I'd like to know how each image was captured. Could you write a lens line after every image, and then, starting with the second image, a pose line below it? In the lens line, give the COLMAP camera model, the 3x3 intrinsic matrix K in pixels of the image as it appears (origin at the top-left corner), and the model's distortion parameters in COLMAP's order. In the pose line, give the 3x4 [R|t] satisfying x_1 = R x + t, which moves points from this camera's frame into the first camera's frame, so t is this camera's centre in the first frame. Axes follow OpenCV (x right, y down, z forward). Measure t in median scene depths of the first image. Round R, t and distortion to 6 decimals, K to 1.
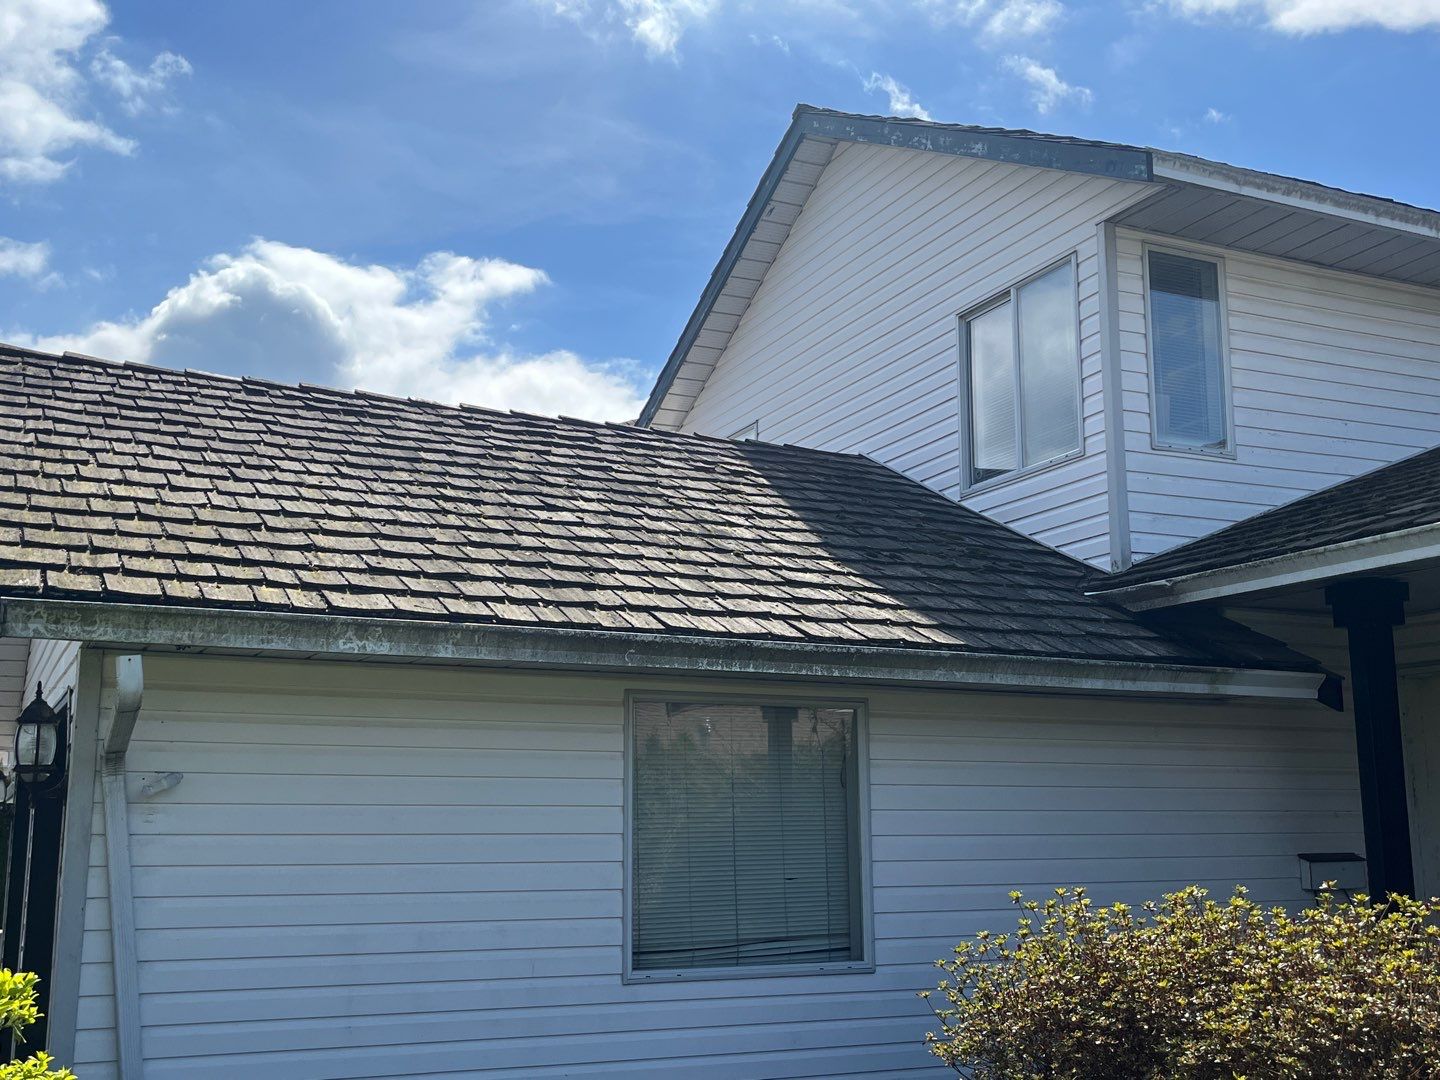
lens RADIAL K [[1578.3, 0, 727.1], [0, 1578.3, 545.7], [0, 0, 1]] dist [0.093419, 0.000000]
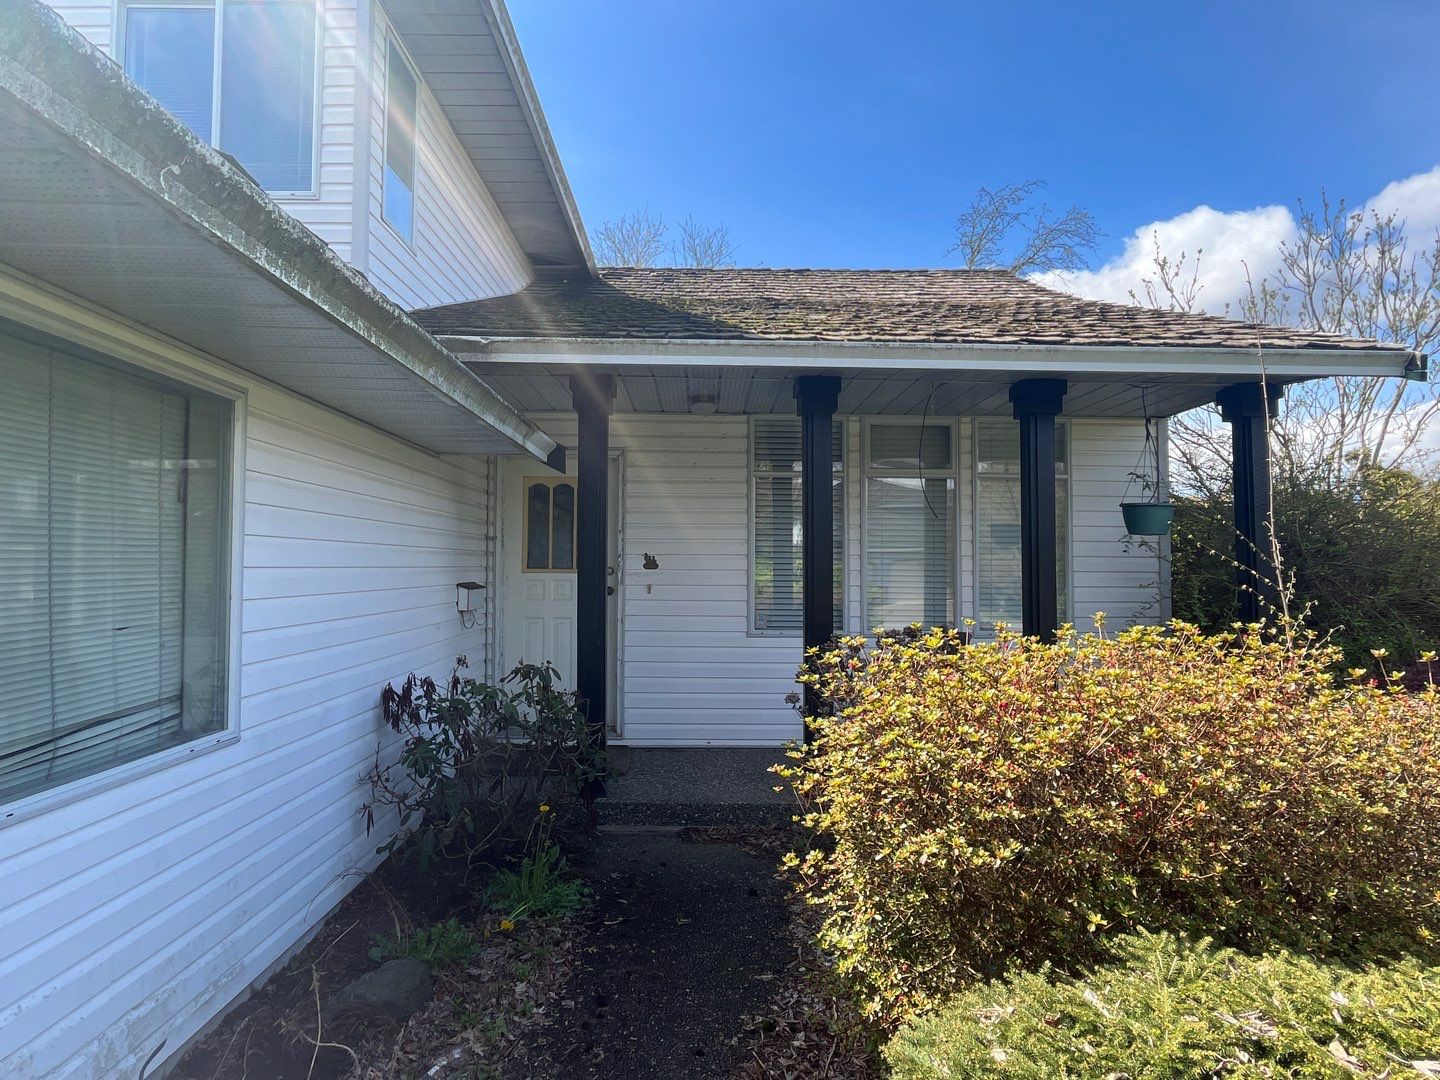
lens RADIAL K [[844.3, 0, 719.7], [0, 844.3, 540.7], [0, 0, 1]] dist [-0.006445, -0.000416]
pose [[0.421153, 0.041580, 0.906036, -0.142612], [-0.173899, 0.984117, 0.035670, 0.091861], [-0.890163, -0.172581, 0.421694, 0.497032]]
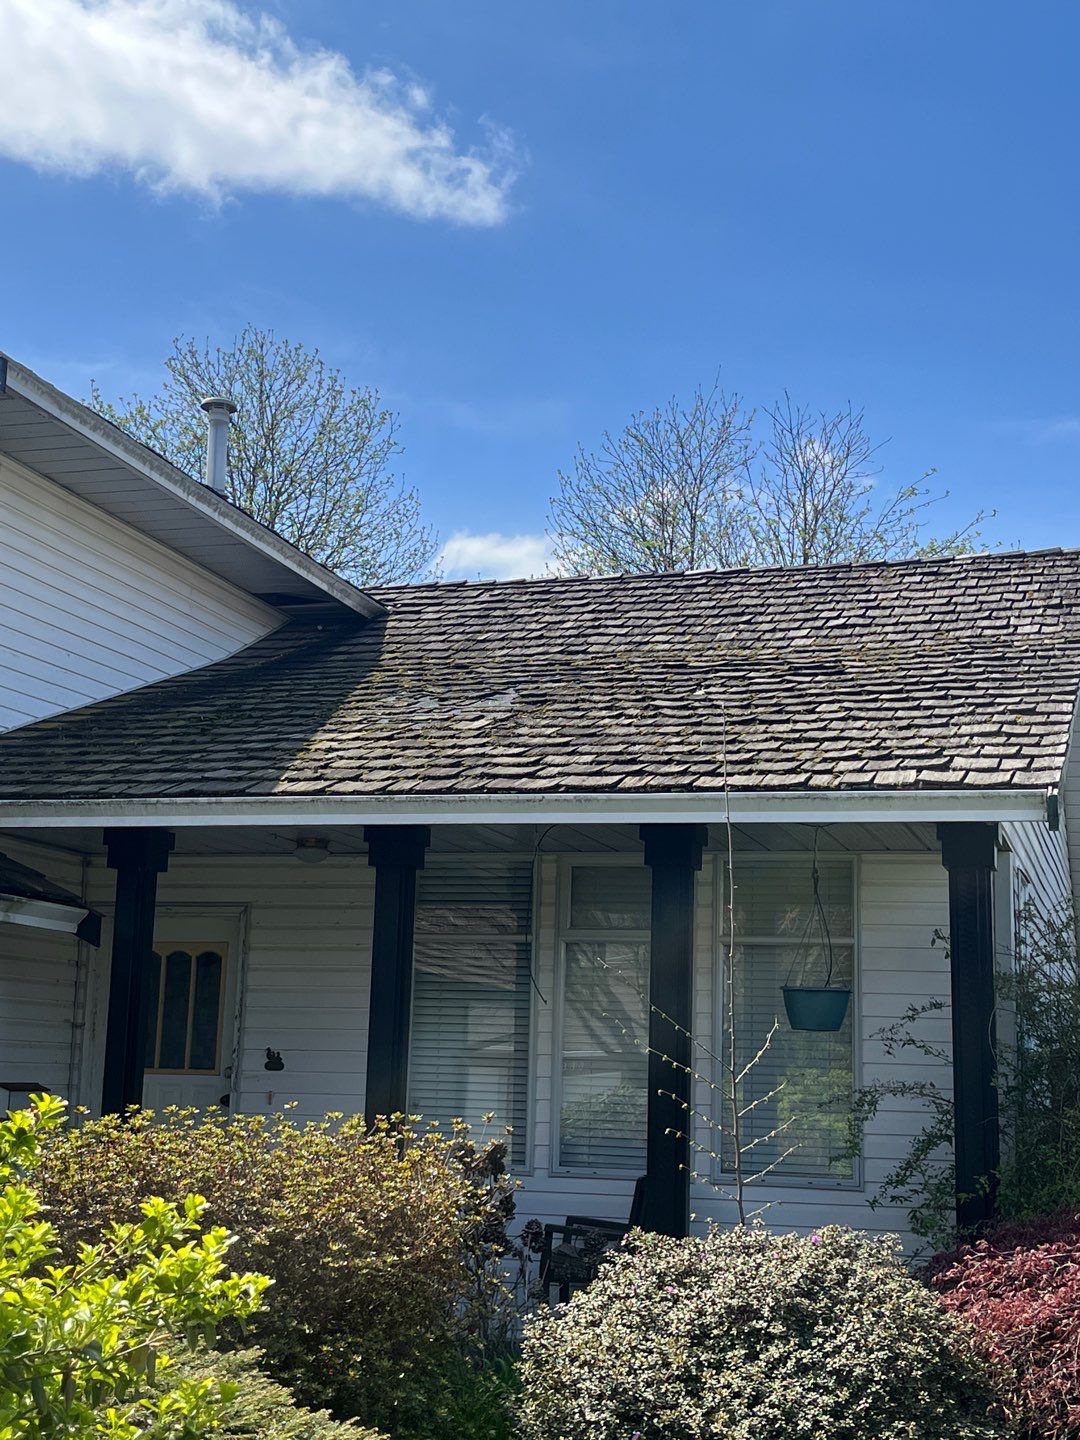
lens RADIAL K [[2016.3, 0, 541.4], [0, 2016.3, 713.9], [0, 0, 1]] dist [0.008856, 0.000000]
pose [[0.674531, 0.161643, 0.720333, -0.327743], [-0.167164, 0.983834, -0.064238, -0.008526], [-0.719072, -0.077083, 0.690648, -0.088590]]
